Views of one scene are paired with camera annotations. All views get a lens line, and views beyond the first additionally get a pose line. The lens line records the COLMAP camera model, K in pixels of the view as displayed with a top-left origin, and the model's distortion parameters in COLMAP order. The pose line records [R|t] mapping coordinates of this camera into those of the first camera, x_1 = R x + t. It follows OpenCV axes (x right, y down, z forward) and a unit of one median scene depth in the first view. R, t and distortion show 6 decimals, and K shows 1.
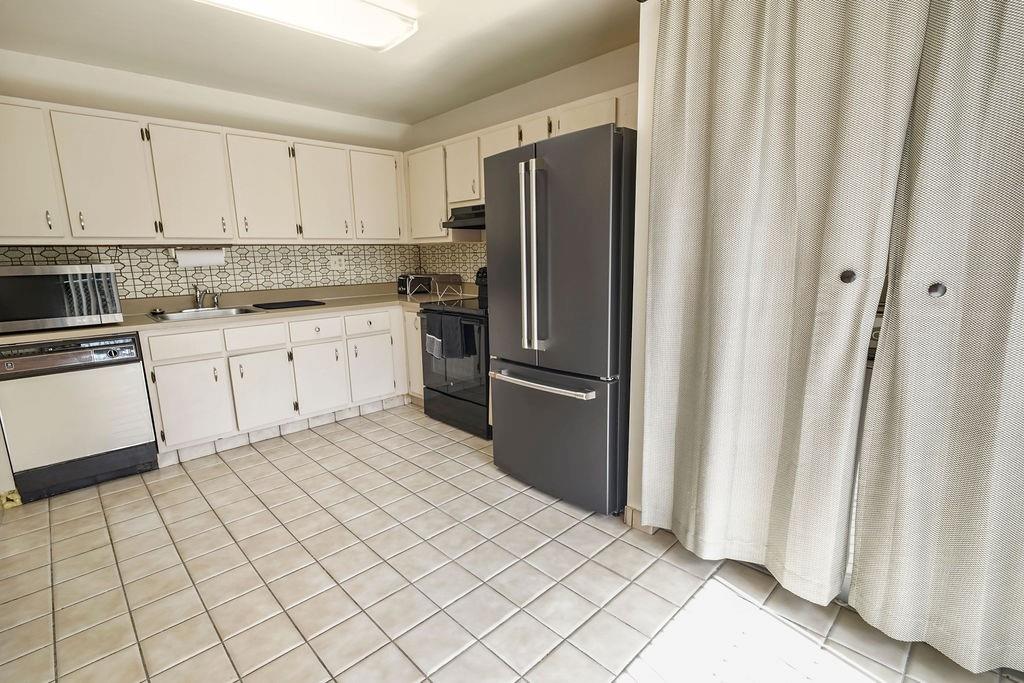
lens RADIAL K [[482.7, 0, 515.5], [0, 482.7, 348.2], [0, 0, 1]] dist [-0.000439, -0.005097]
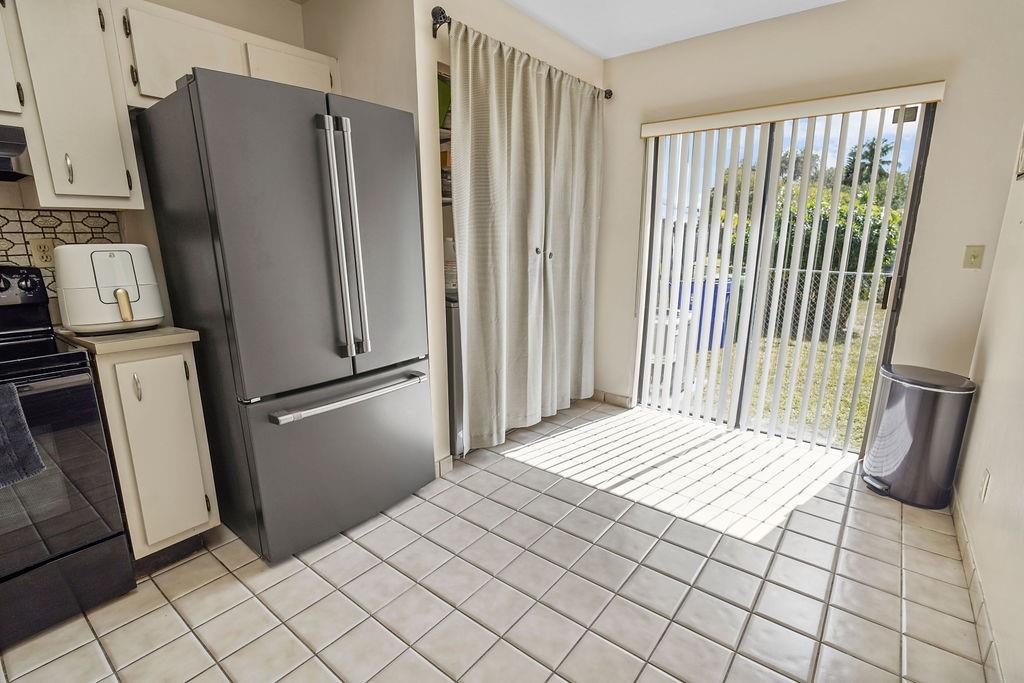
lens RADIAL K [[482.7, 0, 515.5], [0, 482.7, 348.2], [0, 0, 1]] dist [-0.000439, -0.005097]
pose [[-0.134473, -0.206757, 0.969107, -0.497569], [0.193193, 0.953753, 0.230288, -0.091181], [-0.971902, 0.218192, -0.088310, 0.510850]]
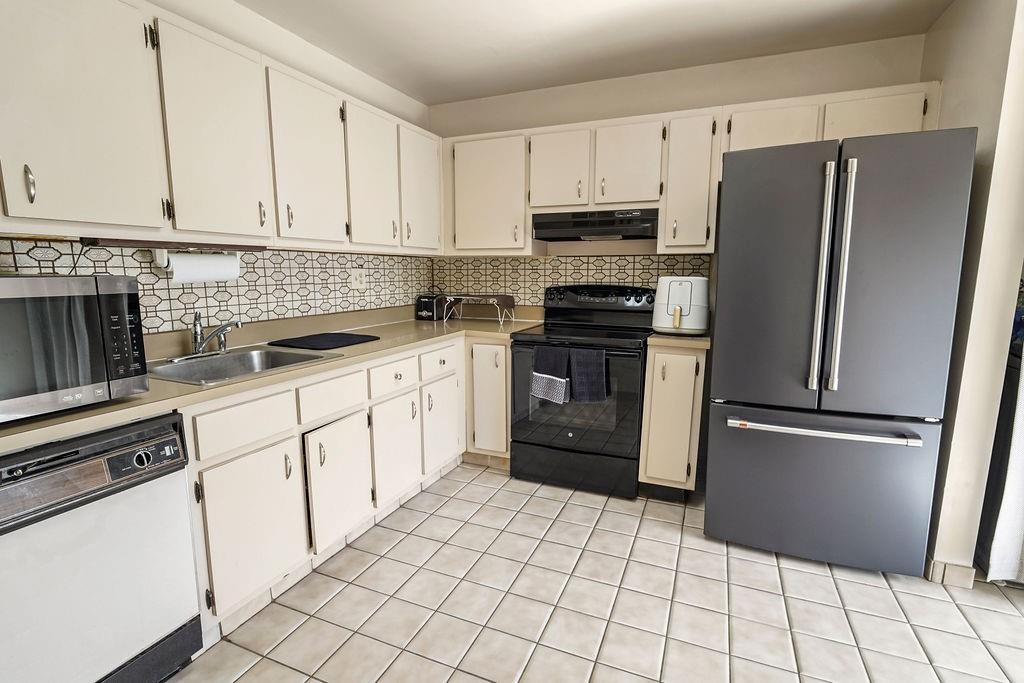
lens RADIAL K [[482.7, 0, 515.5], [0, 482.7, 348.2], [0, 0, 1]] dist [-0.000439, -0.005097]
pose [[0.920329, -0.040748, 0.389016, -0.475804], [0.055130, 0.998144, -0.025875, -0.047439], [-0.387240, 0.045260, 0.920867, 0.281791]]
